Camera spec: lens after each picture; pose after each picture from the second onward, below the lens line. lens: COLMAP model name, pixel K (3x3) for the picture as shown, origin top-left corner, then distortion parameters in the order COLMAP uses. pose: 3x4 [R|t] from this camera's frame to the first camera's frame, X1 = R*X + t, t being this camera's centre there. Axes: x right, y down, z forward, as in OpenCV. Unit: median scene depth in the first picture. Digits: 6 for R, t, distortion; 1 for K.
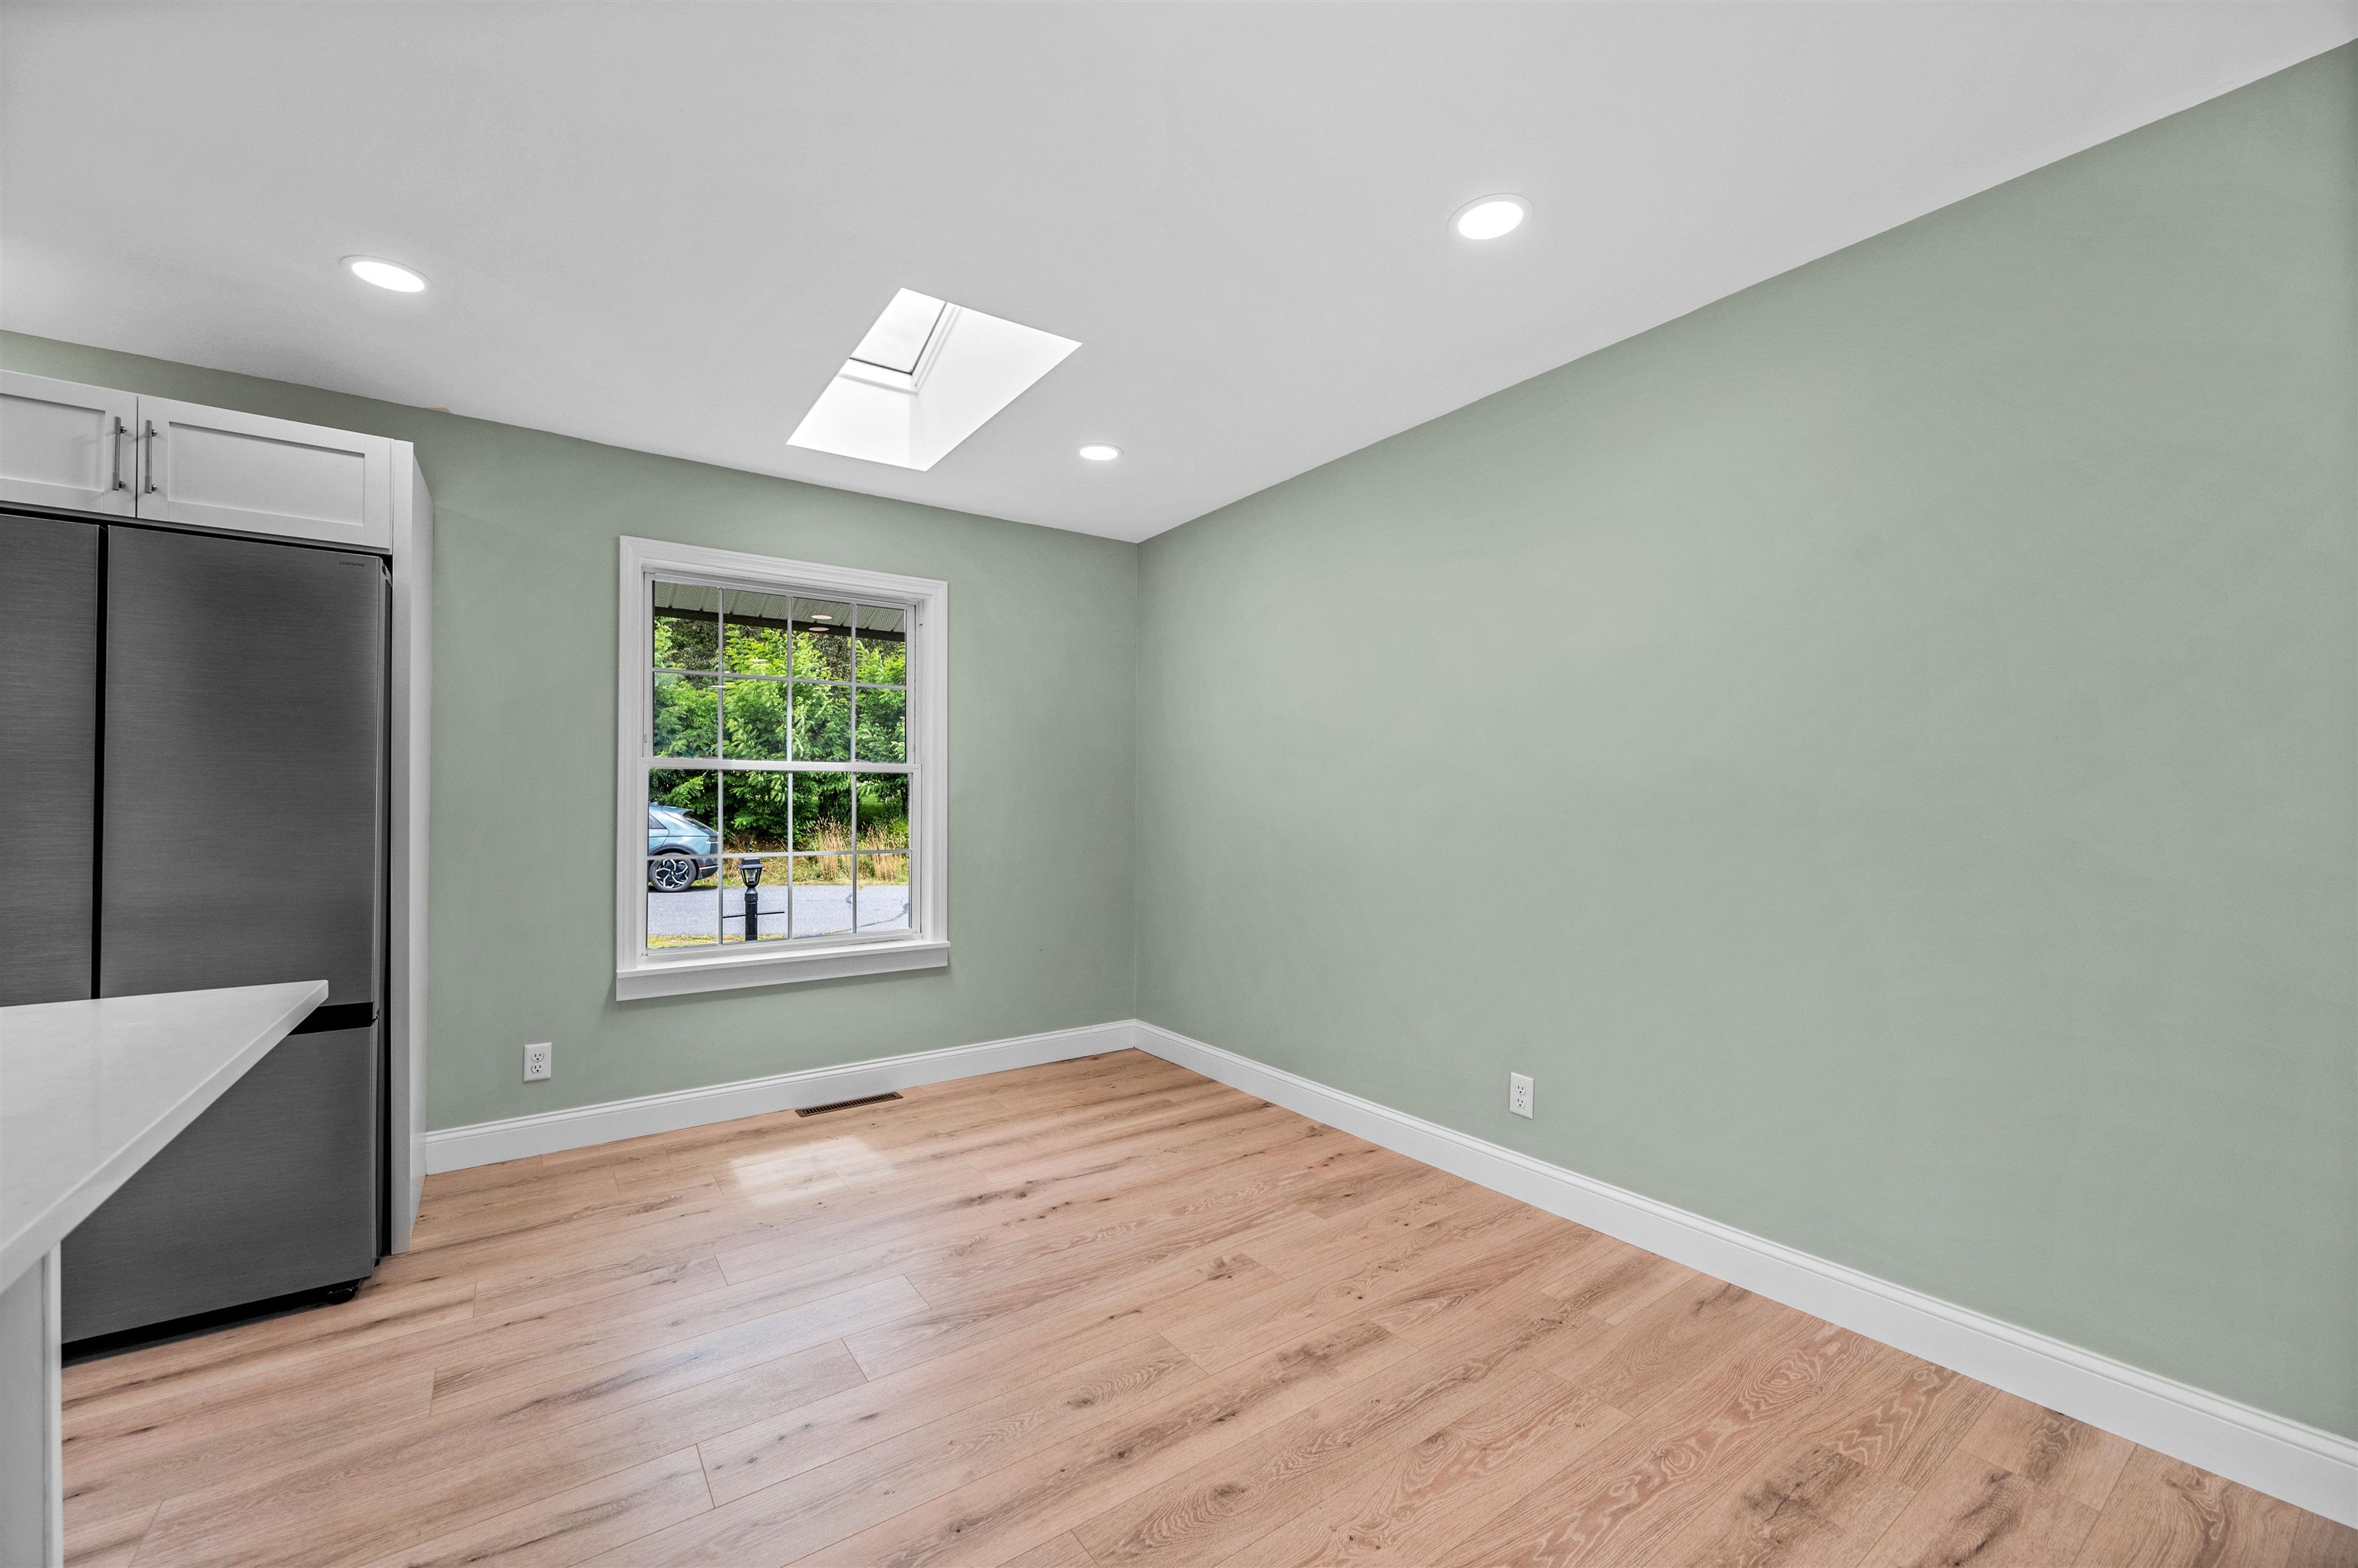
lens RADIAL K [[945.0, 0, 1198.0], [0, 945.0, 774.4], [0, 0, 1]] dist [-0.000577, 0.000152]
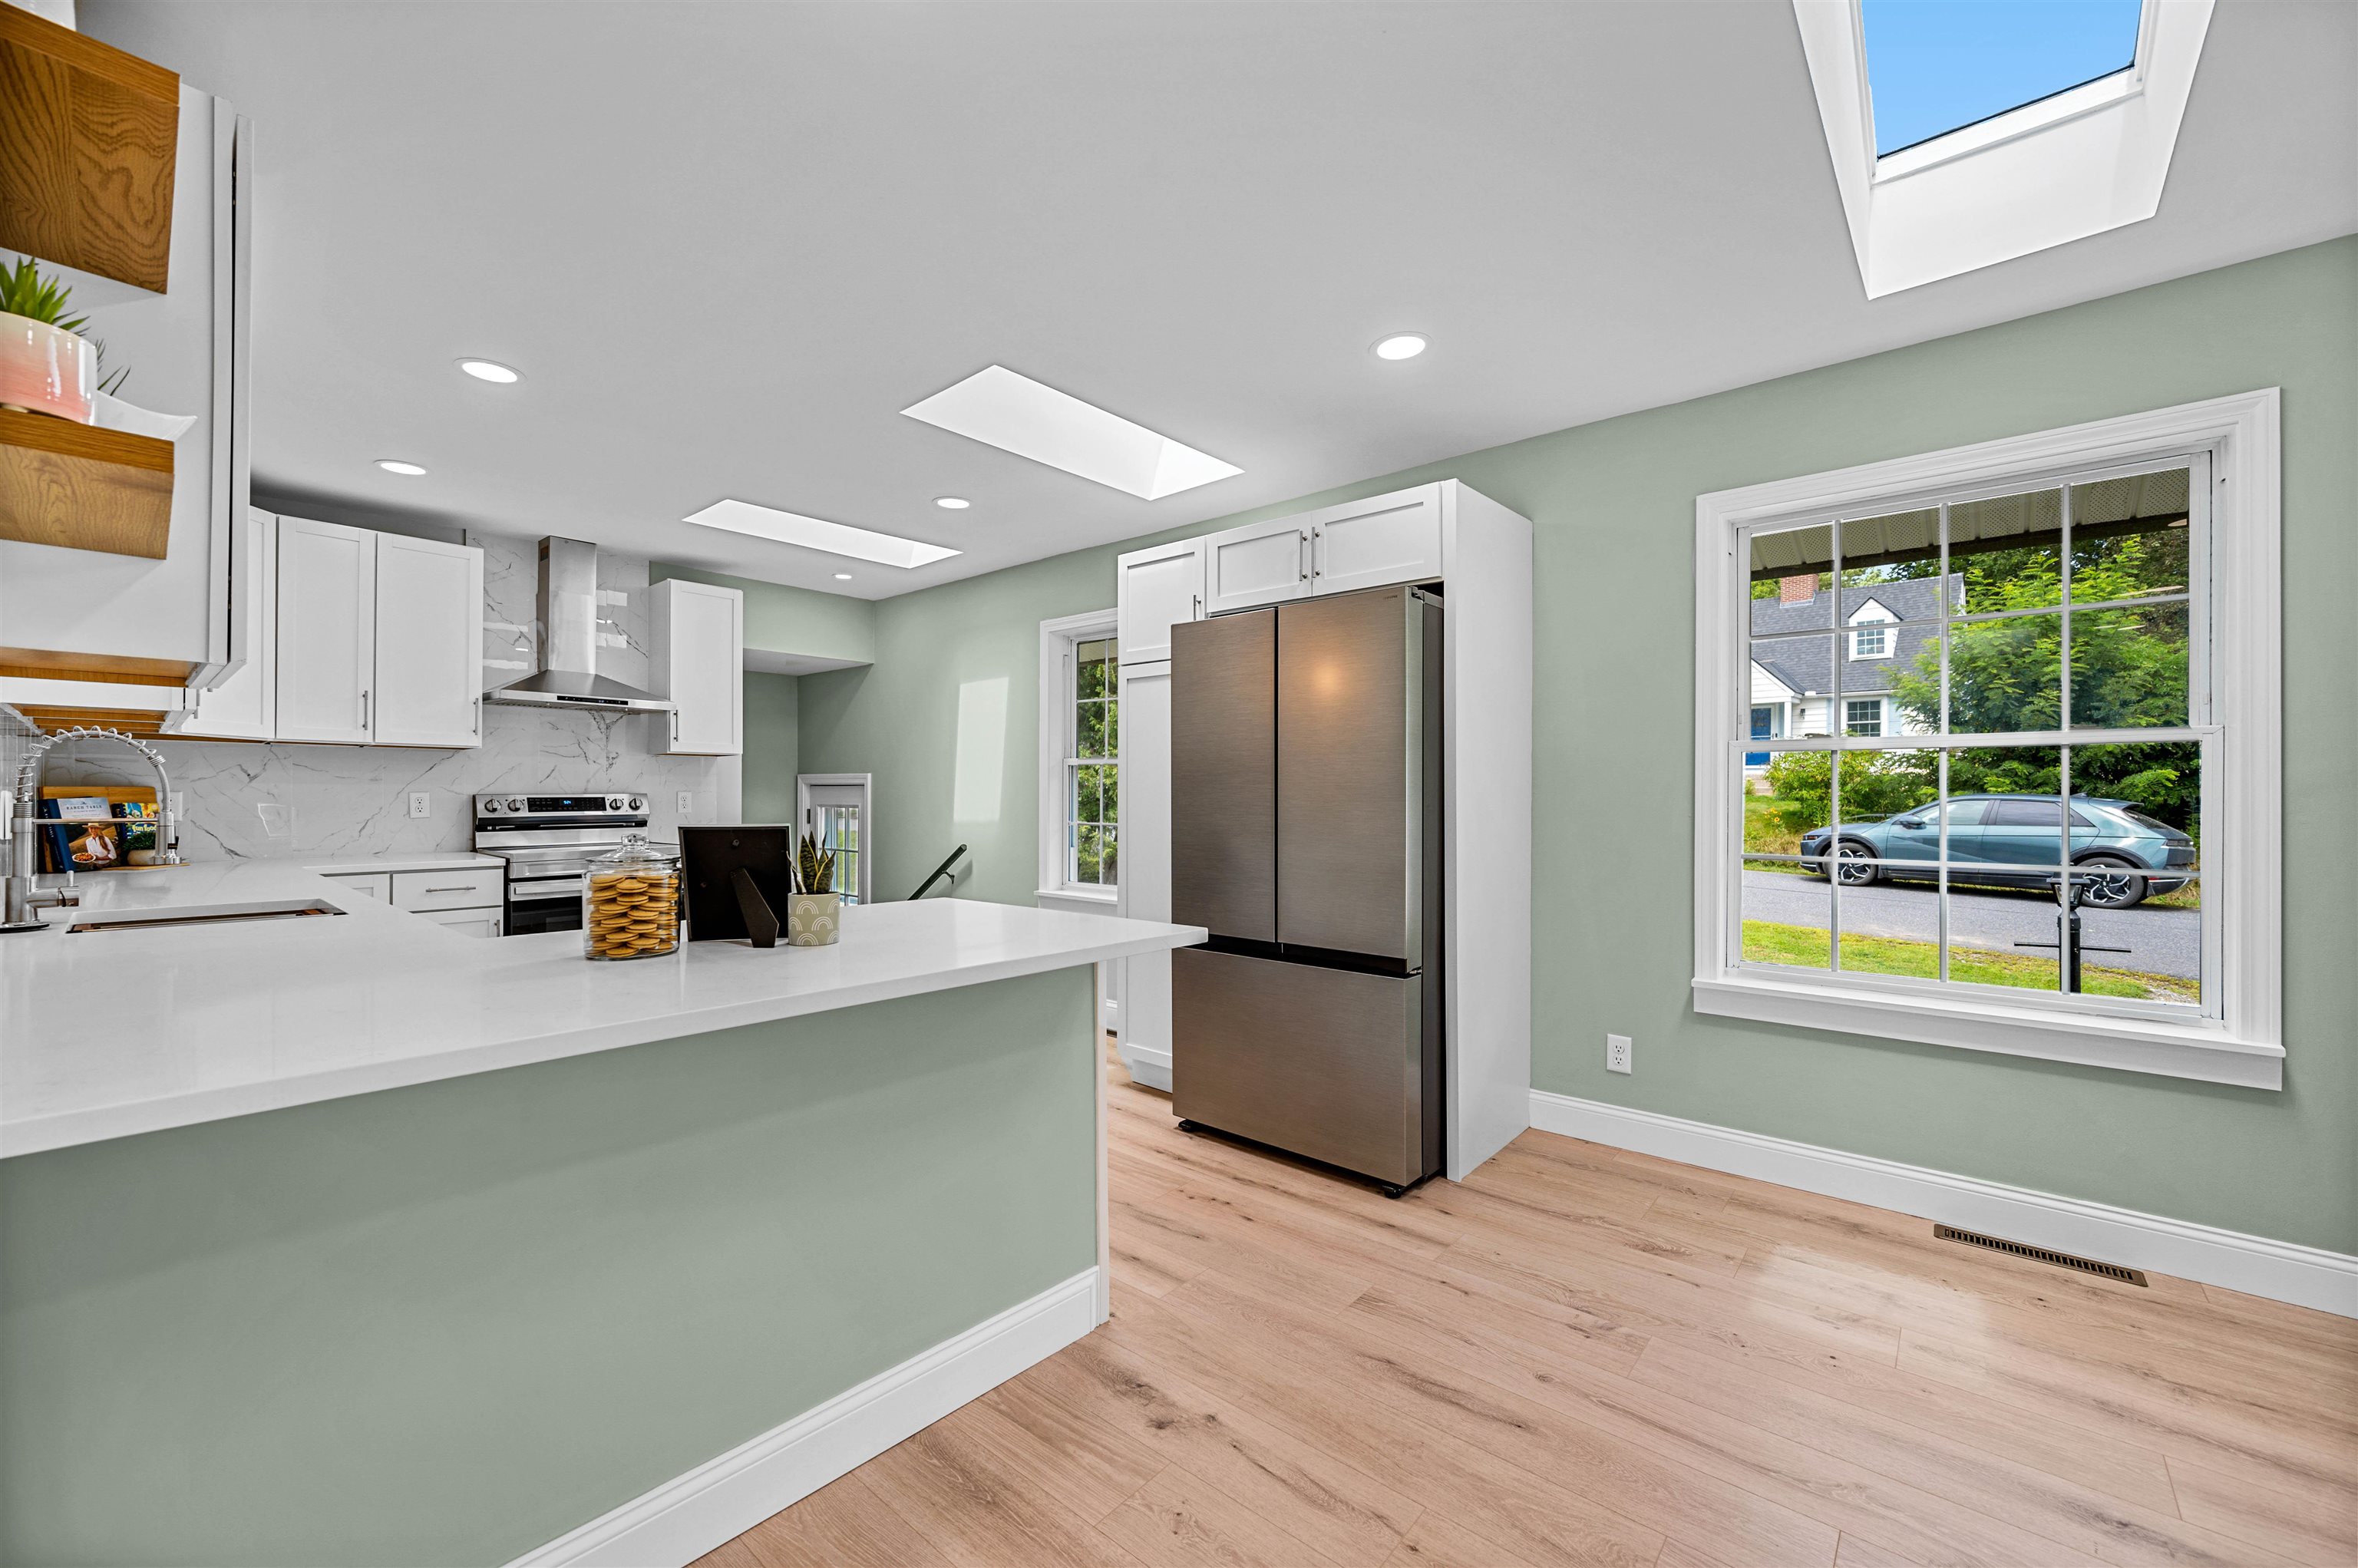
lens RADIAL K [[945.0, 0, 1186.2], [0, 945.0, 780.1], [0, 0, 1]] dist [-0.000577, 0.000152]
pose [[0.212302, -0.015032, -0.977088, 0.179866], [0.028464, 0.999553, -0.009193, 0.014297], [0.976789, -0.025861, 0.212635, 0.361163]]
